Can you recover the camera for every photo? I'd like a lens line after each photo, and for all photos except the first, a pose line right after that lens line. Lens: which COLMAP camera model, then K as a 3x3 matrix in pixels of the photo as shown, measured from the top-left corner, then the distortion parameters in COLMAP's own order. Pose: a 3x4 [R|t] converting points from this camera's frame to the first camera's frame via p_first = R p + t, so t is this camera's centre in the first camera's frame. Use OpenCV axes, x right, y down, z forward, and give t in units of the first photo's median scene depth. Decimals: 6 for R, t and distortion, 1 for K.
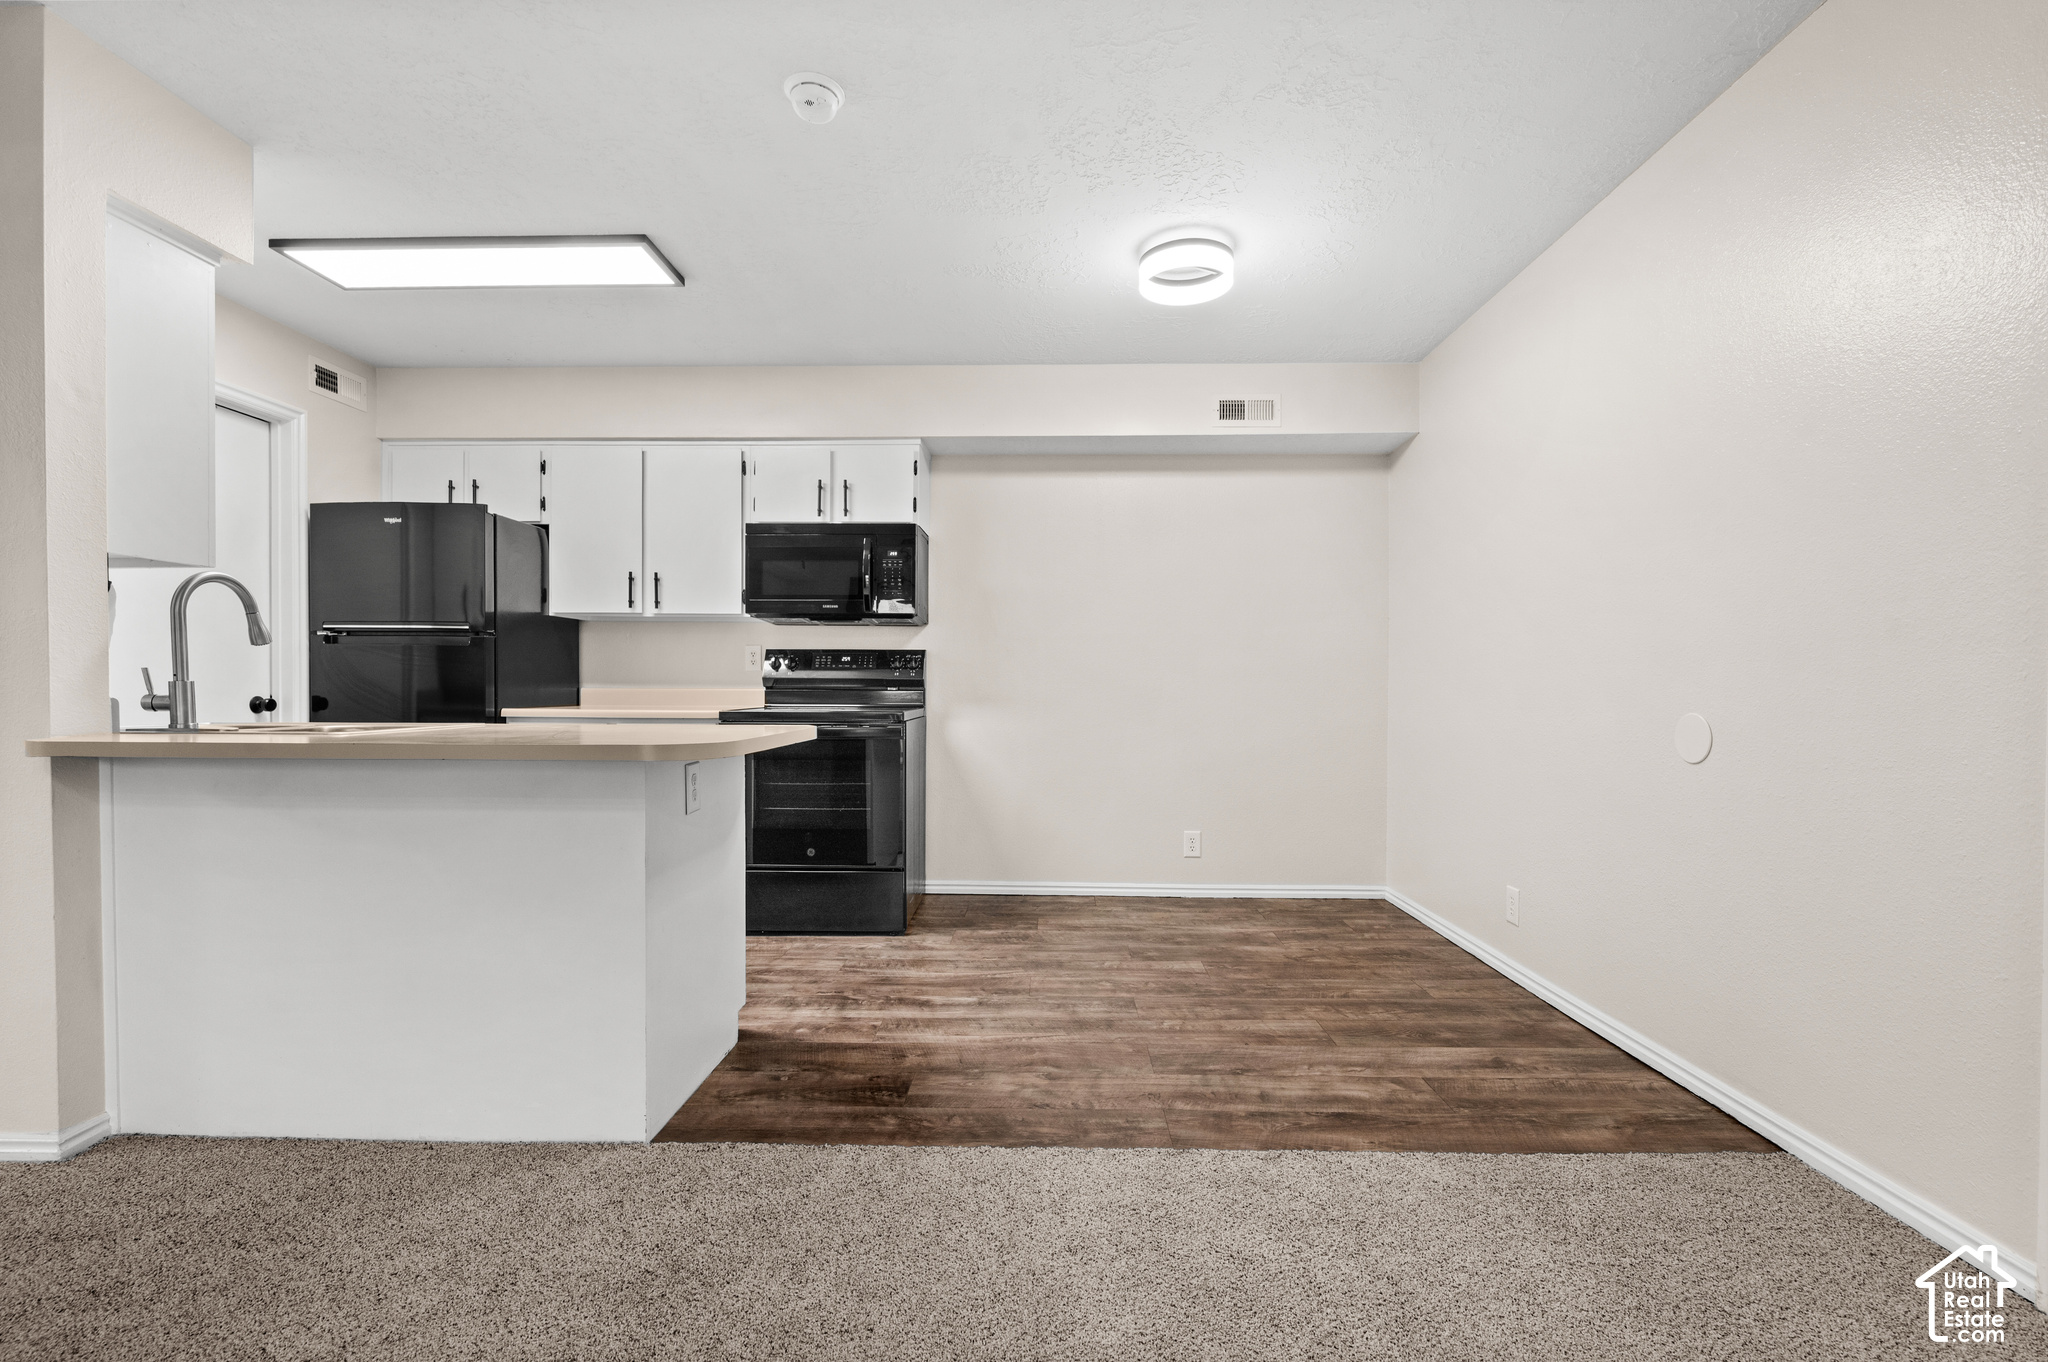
lens RADIAL K [[883.2, 0, 1021.5], [0, 883.2, 684.9], [0, 0, 1]] dist [0.003447, 0.000147]
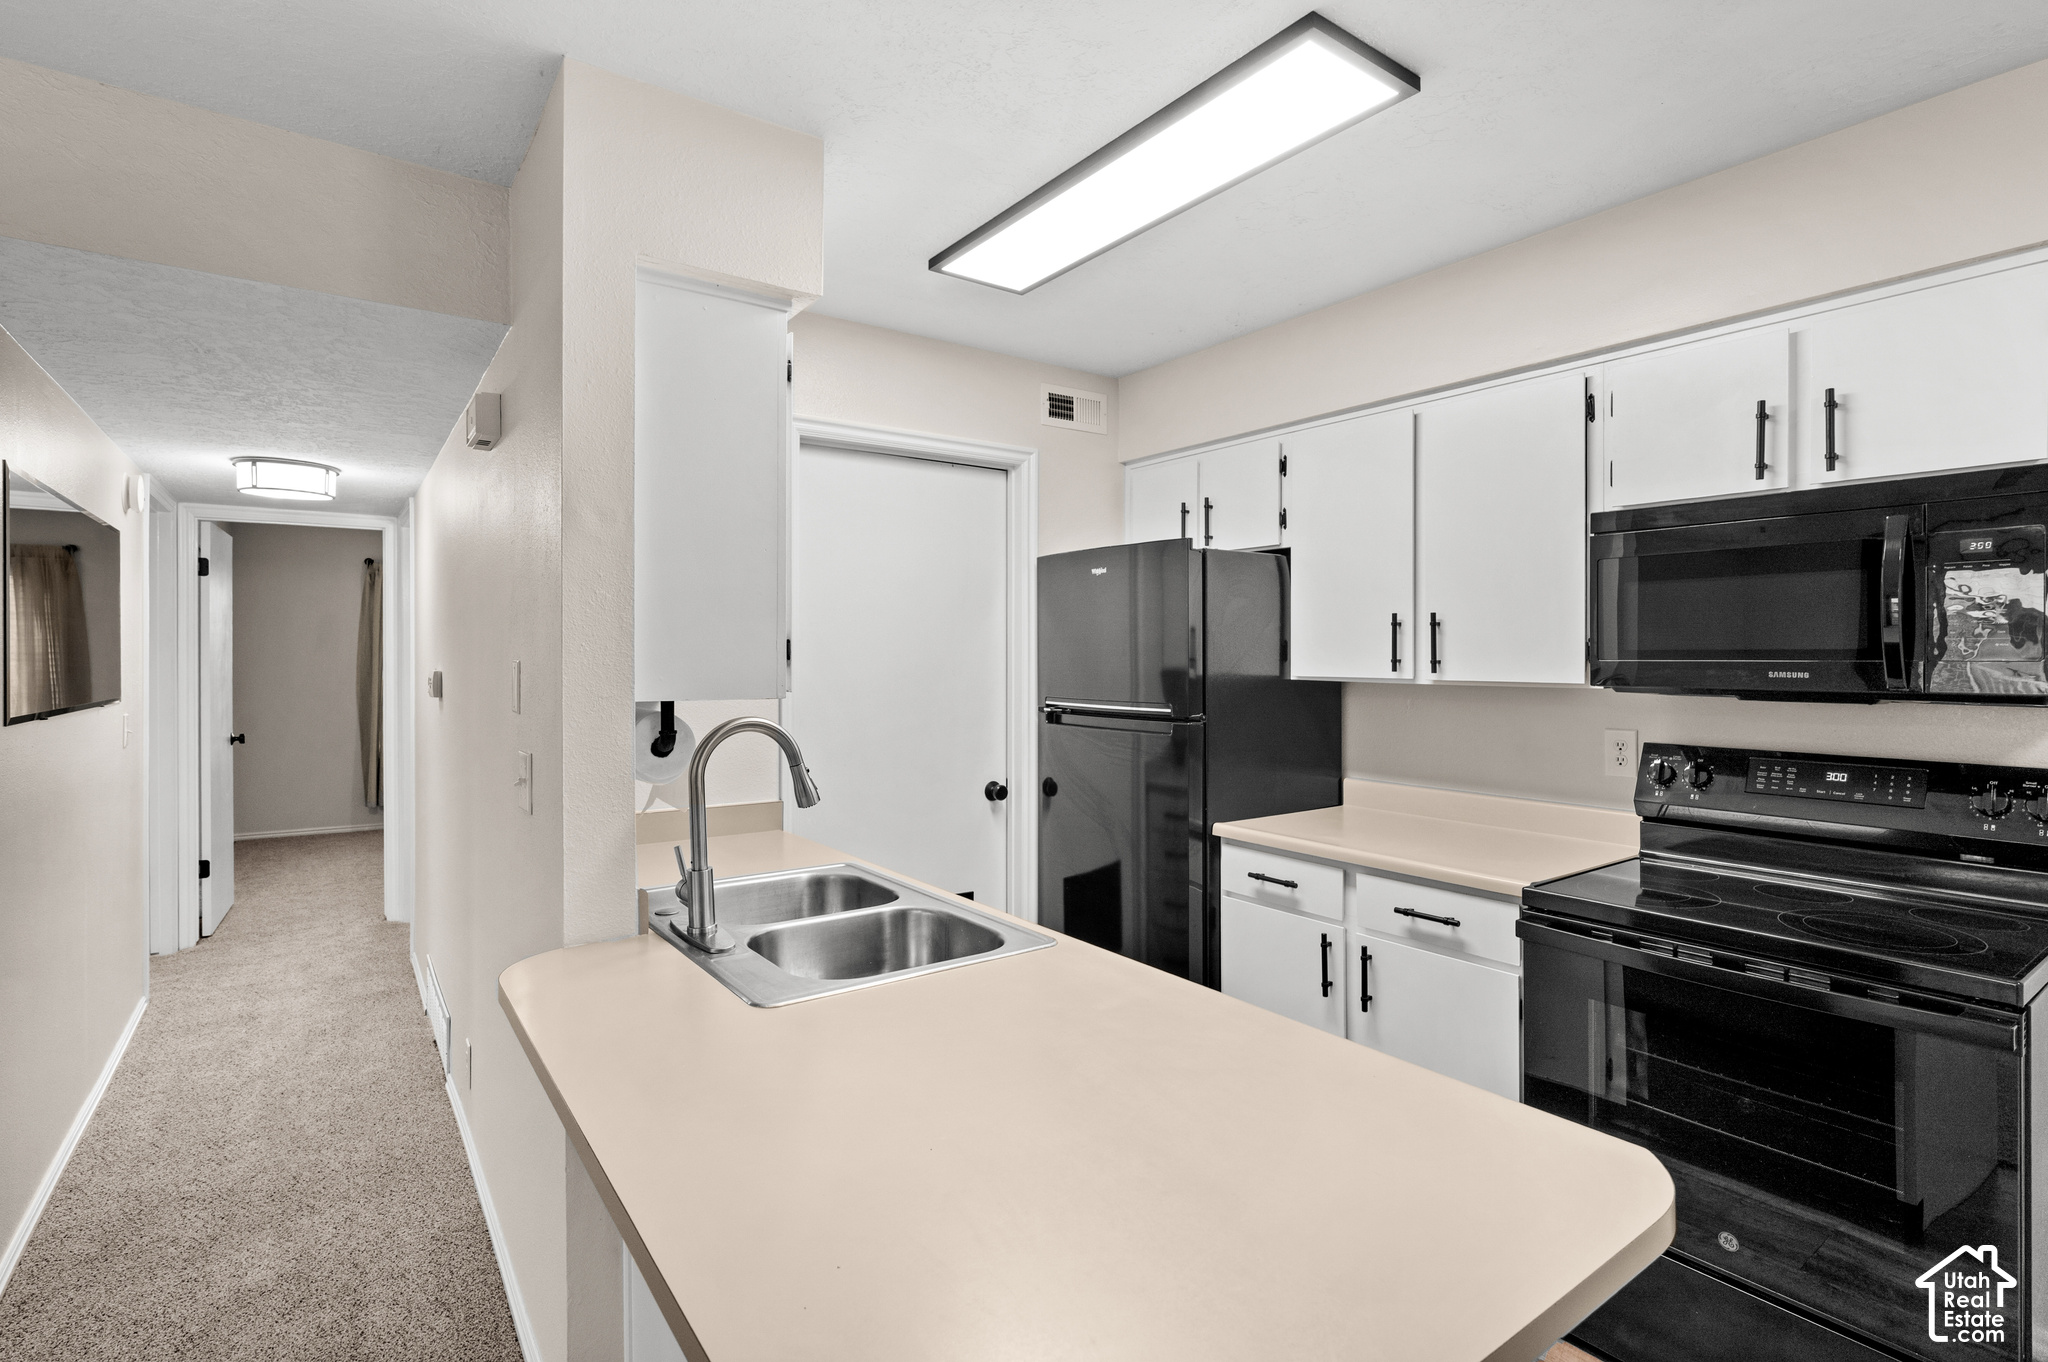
lens RADIAL K [[983.0, 0, 1024.6], [0, 983.0, 660.1], [0, 0, 1]] dist [0.001574, 0.000372]
pose [[0.614043, -0.002654, -0.789268, -0.056969], [0.004591, 0.999989, 0.000209, -0.096227], [0.789259, -0.003752, 0.614049, 0.370696]]
